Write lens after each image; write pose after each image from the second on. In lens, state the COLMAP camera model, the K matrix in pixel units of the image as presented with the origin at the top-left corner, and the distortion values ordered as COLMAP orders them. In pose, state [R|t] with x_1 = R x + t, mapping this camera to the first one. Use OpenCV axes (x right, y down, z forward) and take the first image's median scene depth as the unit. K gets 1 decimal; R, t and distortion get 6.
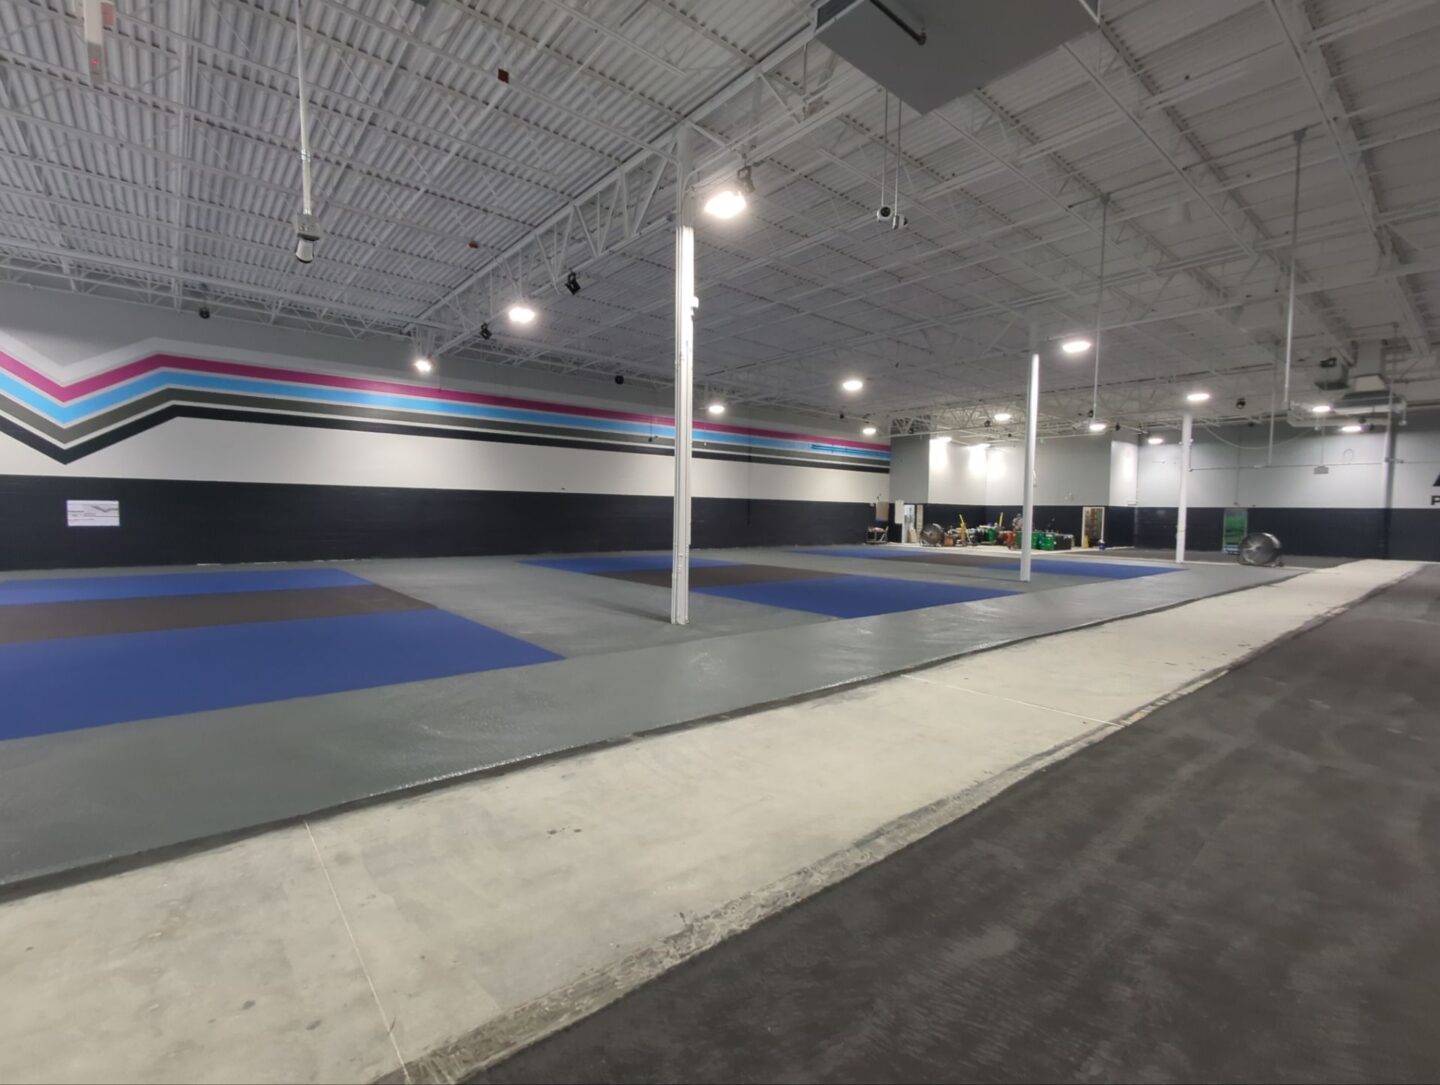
lens RADIAL K [[679.1, 0, 709.6], [0, 679.1, 544.0], [0, 0, 1]] dist [-0.004514, -0.000625]
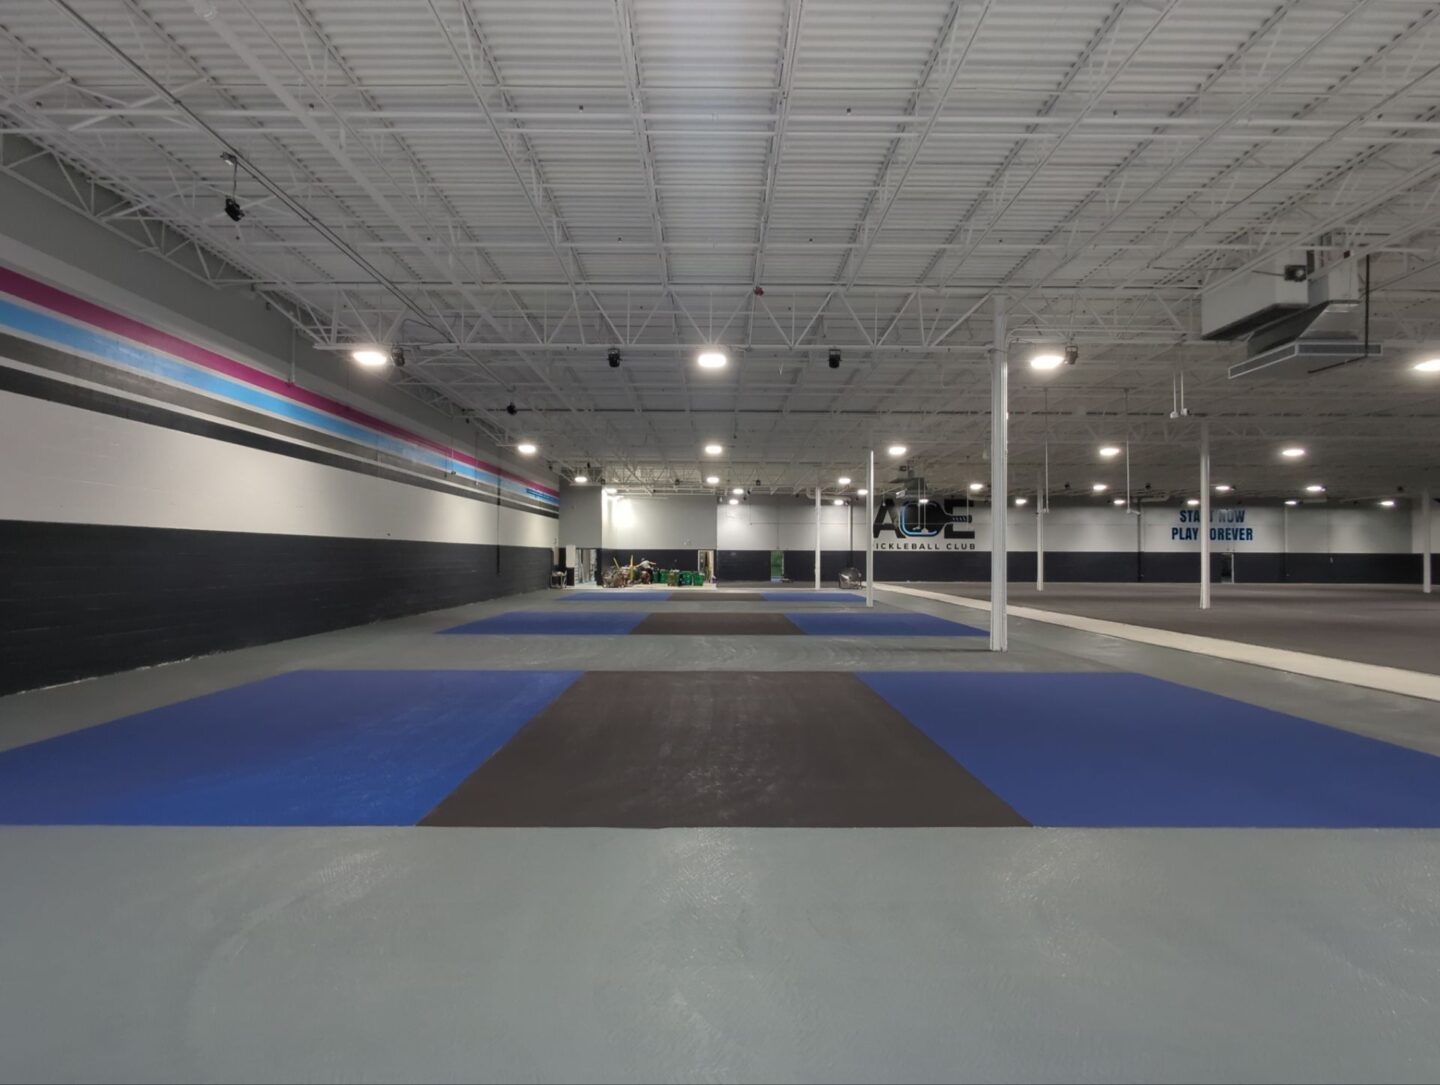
lens RADIAL K [[679.1, 0, 718.3], [0, 679.1, 547.9], [0, 0, 1]] dist [-0.004514, -0.000625]
pose [[0.619420, -0.003964, 0.785050, -0.417923], [0.045141, 0.998513, -0.030576, -0.017740], [-0.783761, 0.054377, 0.618678, 0.170829]]
